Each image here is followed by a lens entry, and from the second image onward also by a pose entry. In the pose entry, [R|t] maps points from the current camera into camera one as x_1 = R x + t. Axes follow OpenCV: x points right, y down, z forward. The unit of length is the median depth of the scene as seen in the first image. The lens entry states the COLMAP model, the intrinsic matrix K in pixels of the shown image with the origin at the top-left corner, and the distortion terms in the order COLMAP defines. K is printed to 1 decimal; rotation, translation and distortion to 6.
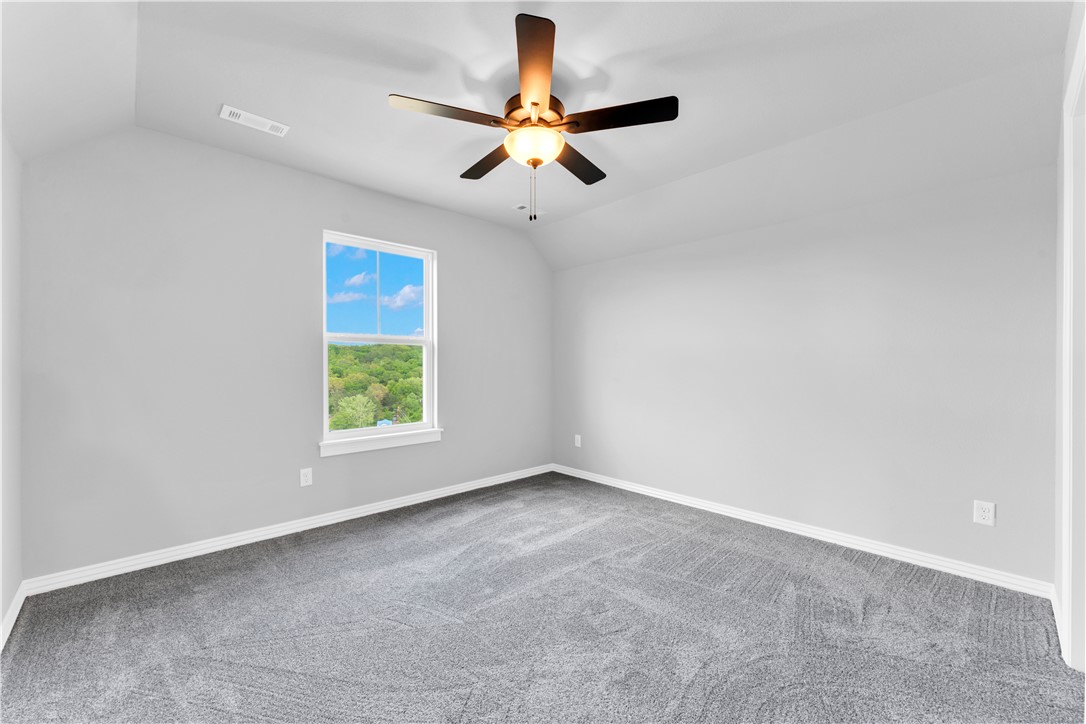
lens RADIAL K [[436.5, 0, 543.0], [0, 436.5, 362.0], [0, 0, 1]] dist [0.001758, 0.000232]
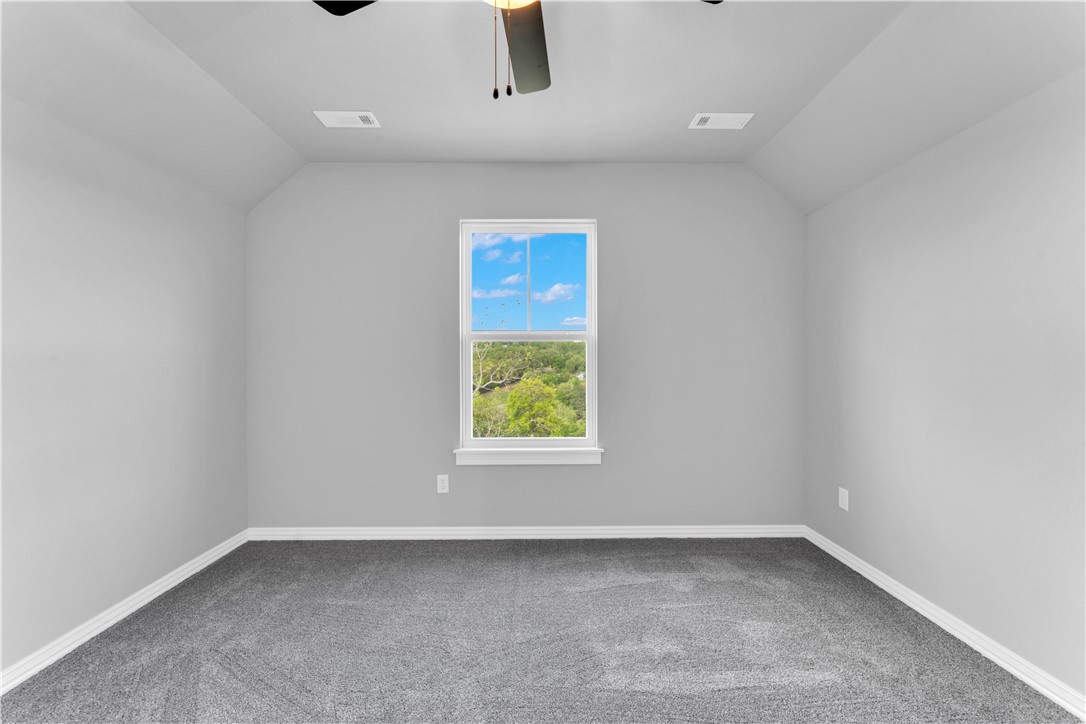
lens RADIAL K [[436.5, 0, 543.0], [0, 436.5, 362.0], [0, 0, 1]] dist [0.001758, 0.000232]
pose [[0.734118, -0.002660, -0.679017, 0.242064], [0.003184, 0.999995, -0.000474, -0.000515], [0.679014, -0.001814, 0.734123, 0.414854]]
